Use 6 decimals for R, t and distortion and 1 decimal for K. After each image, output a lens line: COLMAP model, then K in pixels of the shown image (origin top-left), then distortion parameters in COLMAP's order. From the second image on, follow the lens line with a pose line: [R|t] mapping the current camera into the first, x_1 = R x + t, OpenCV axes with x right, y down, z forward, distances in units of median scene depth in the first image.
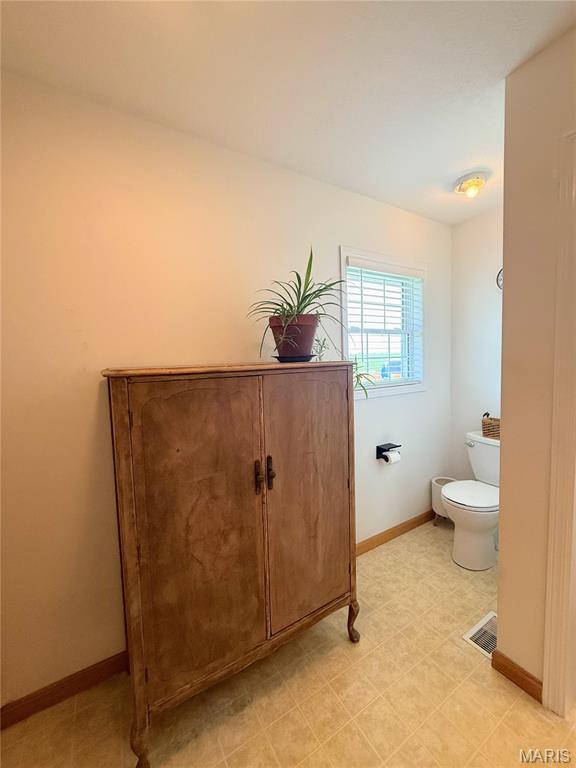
lens RADIAL K [[305.2, 0, 289.9], [0, 305.2, 383.8], [0, 0, 1]] dist [-0.000029, 0.000348]
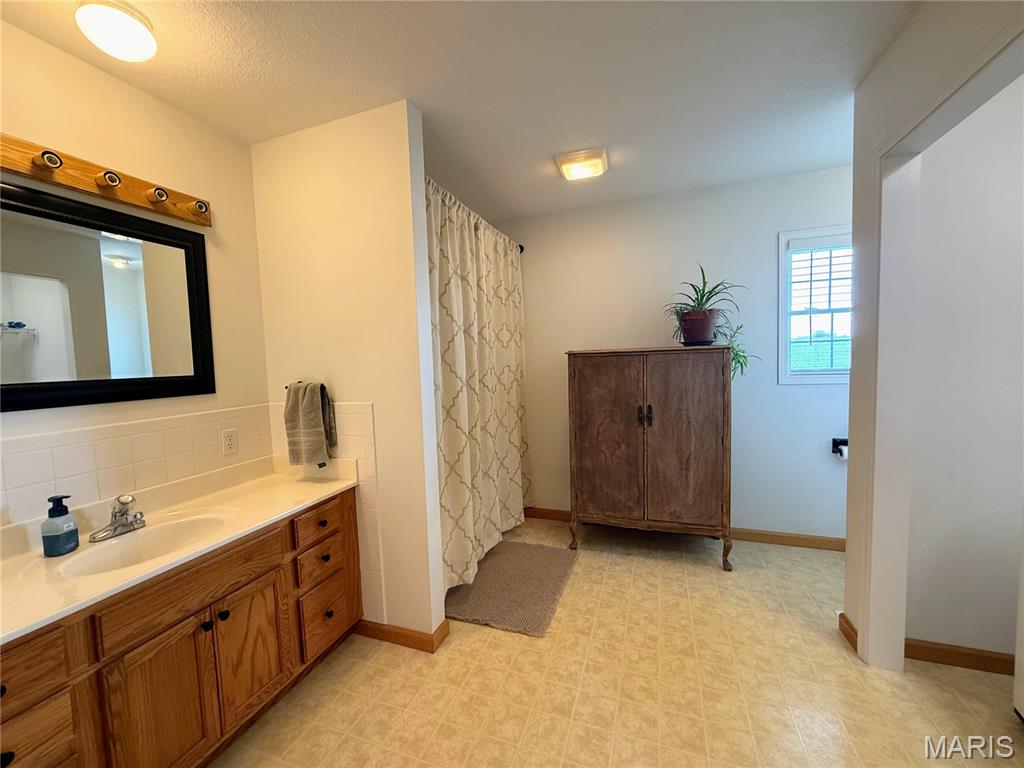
lens RADIAL K [[407.0, 0, 510.8], [0, 407.0, 382.9], [0, 0, 1]] dist [-0.000029, 0.000348]
pose [[0.633890, 0.062675, -0.770879, 1.031741], [-0.044739, 0.998014, 0.044354, 0.053249], [0.772128, 0.006373, 0.635435, -0.860908]]
